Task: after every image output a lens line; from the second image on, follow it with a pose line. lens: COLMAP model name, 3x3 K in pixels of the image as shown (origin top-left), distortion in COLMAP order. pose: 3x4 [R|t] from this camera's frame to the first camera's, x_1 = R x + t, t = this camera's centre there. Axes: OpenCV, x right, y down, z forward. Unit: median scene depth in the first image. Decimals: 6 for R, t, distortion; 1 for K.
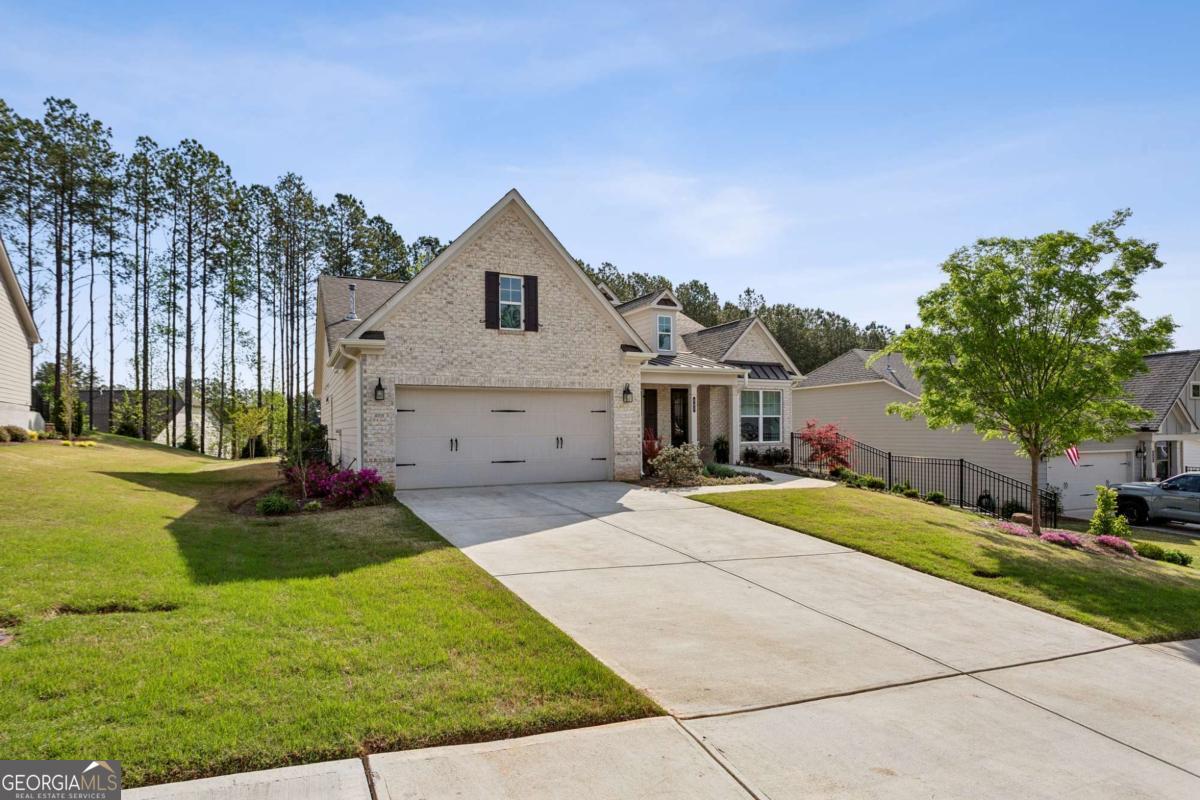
lens RADIAL K [[603.7, 0, 616.1], [0, 603.7, 422.3], [0, 0, 1]] dist [-0.010891, 0.002436]
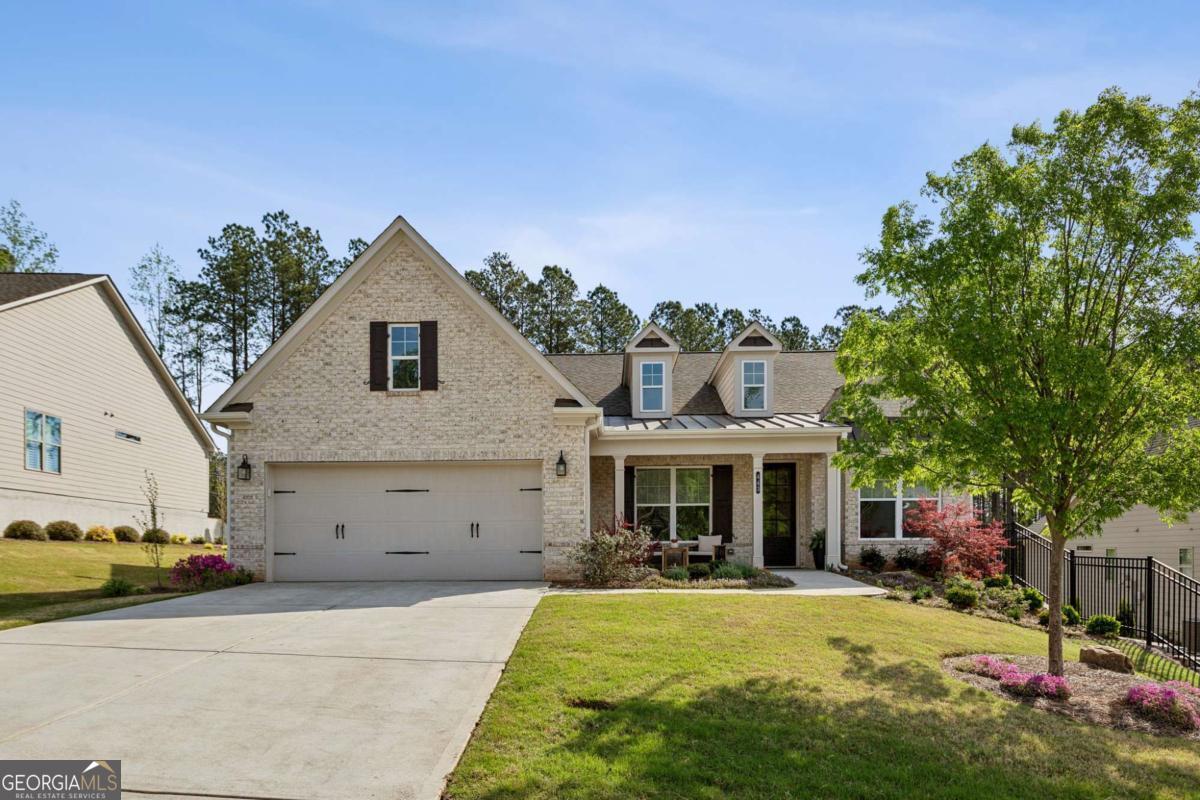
lens RADIAL K [[782.5, 0, 607.7], [0, 782.5, 539.0], [0, 0, 1]] dist [-0.000563, 0.001102]
pose [[0.899963, -0.005967, -0.435926, 0.537336], [0.007308, 0.999972, 0.001399, 0.048169], [0.435905, -0.004445, 0.899982, 0.170138]]
